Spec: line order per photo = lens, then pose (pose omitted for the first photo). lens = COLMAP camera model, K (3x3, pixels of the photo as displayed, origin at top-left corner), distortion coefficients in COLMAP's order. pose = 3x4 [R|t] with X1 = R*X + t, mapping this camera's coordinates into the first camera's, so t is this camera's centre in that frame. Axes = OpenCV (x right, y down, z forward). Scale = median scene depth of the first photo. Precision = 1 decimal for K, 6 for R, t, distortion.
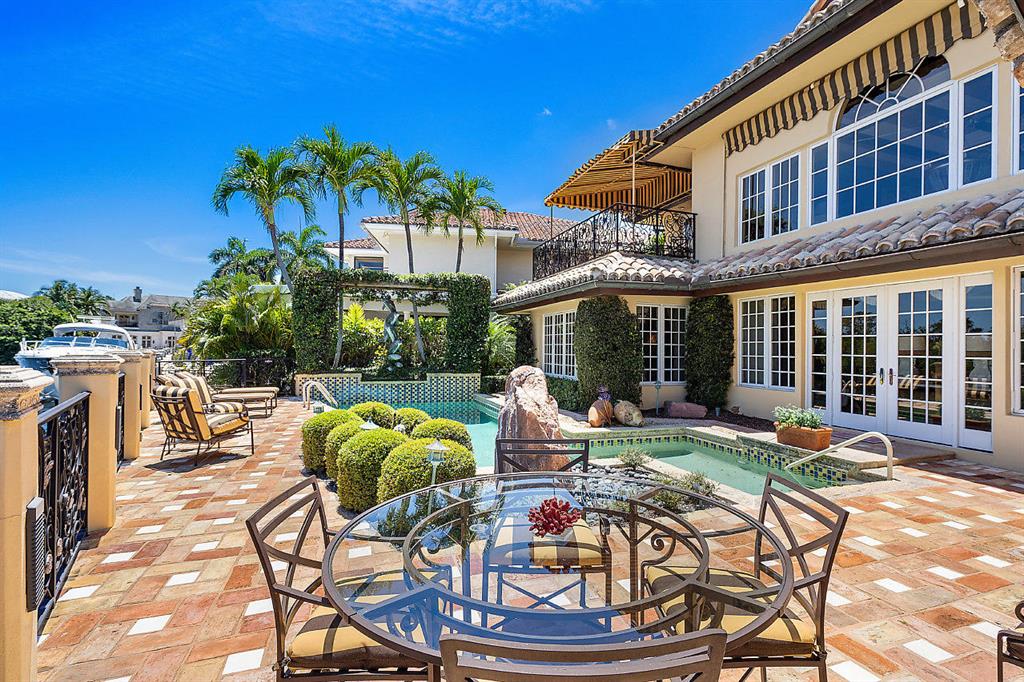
lens RADIAL K [[476.5, 0, 510.2], [0, 476.5, 344.6], [0, 0, 1]] dist [-0.001598, -0.000139]
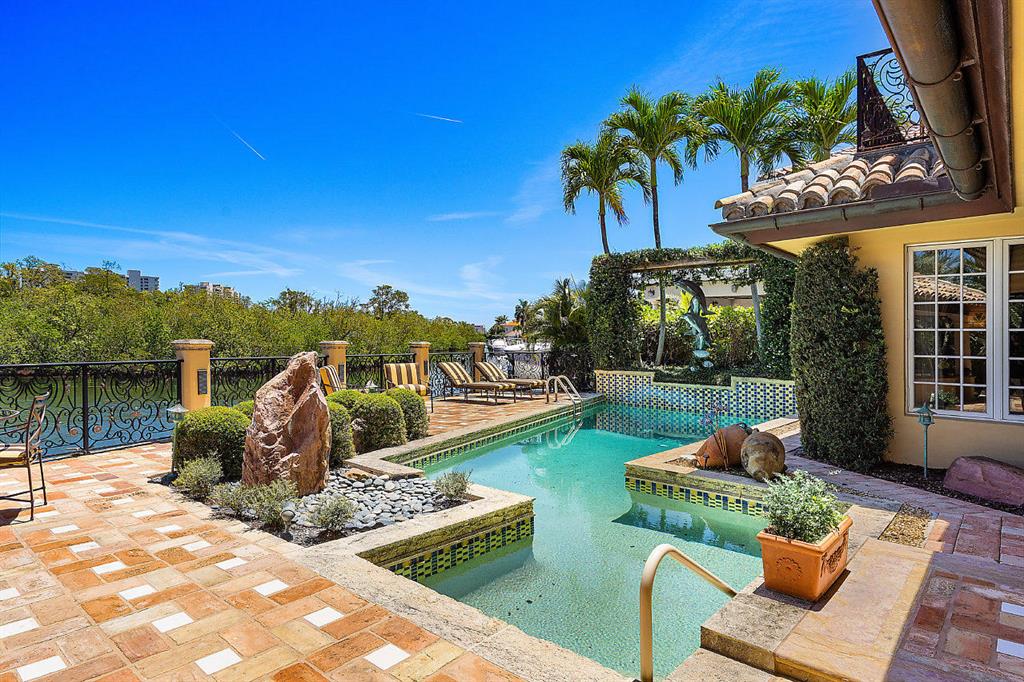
lens RADIAL K [[577.7, 0, 510.2], [0, 577.7, 340.2], [0, 0, 1]] dist [0.001922, 0.000012]
pose [[0.493755, -0.006889, -0.869574, 0.440156], [0.000138, 0.999969, -0.007843, 0.011520], [0.869601, 0.003753, 0.493741, 0.269948]]
